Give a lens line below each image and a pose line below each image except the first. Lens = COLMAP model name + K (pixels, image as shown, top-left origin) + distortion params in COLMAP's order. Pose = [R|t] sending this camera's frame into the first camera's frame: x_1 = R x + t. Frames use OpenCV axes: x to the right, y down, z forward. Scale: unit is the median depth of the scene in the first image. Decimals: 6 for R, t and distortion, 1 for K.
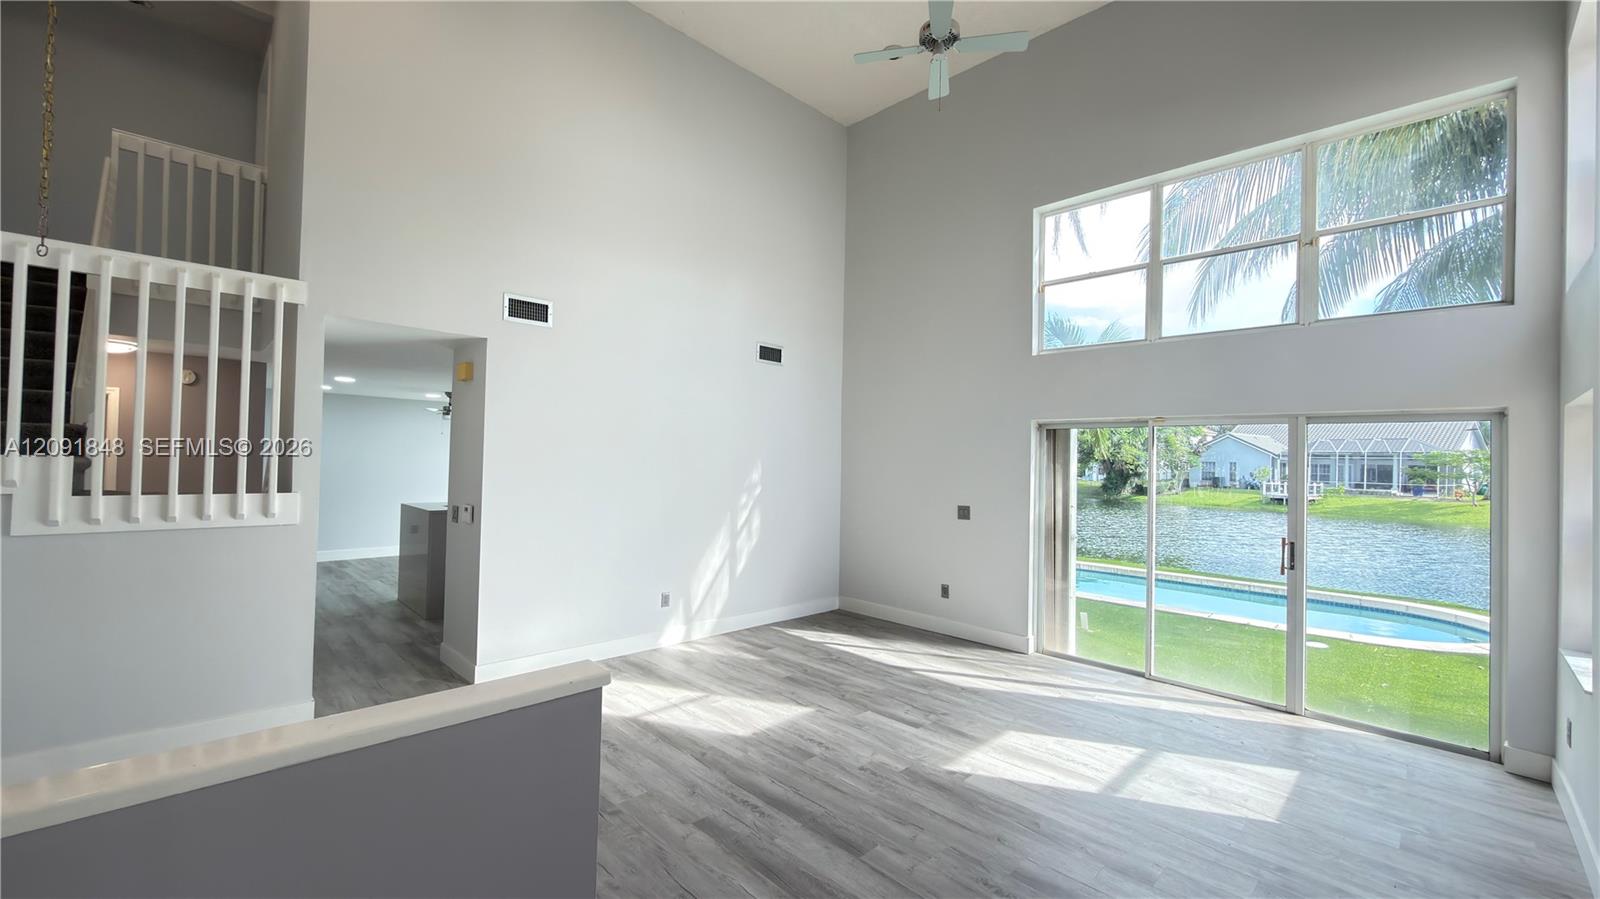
lens RADIAL K [[638.8, 0, 800.0], [0, 638.8, 450.0], [0, 0, 1]] dist [0.001191, -0.000221]
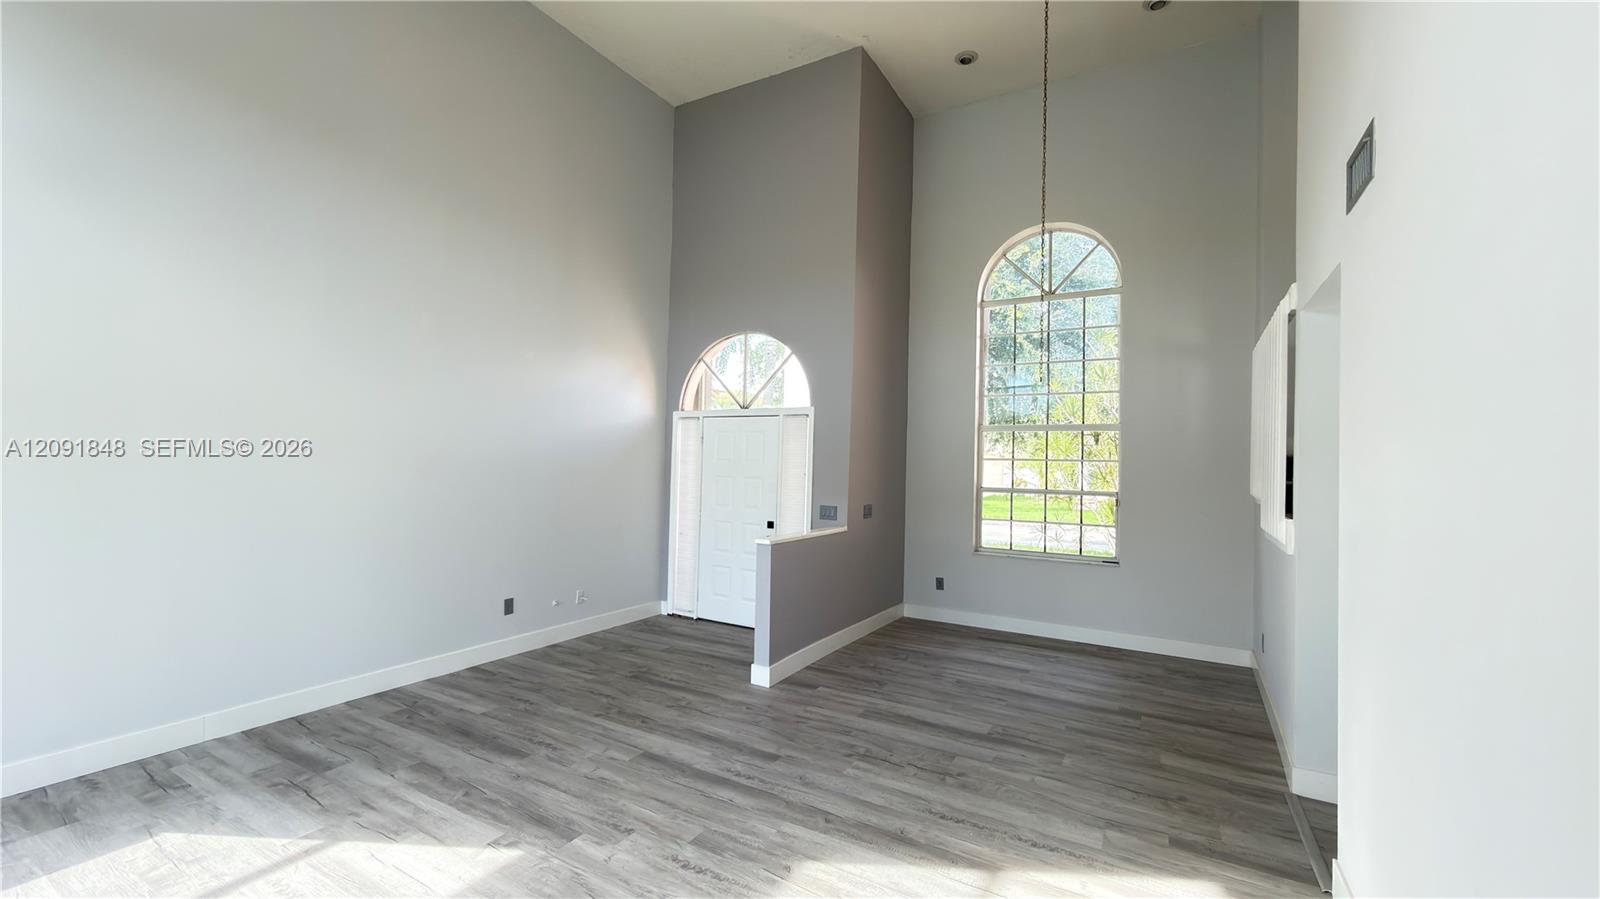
lens RADIAL K [[638.8, 0, 799.2], [0, 638.8, 446.0], [0, 0, 1]] dist [0.001191, -0.000221]
pose [[-0.962625, -0.052932, -0.265614, 0.097888], [-0.041418, 0.997951, -0.048767, 0.030013], [0.267651, -0.035943, -0.962845, 1.383477]]
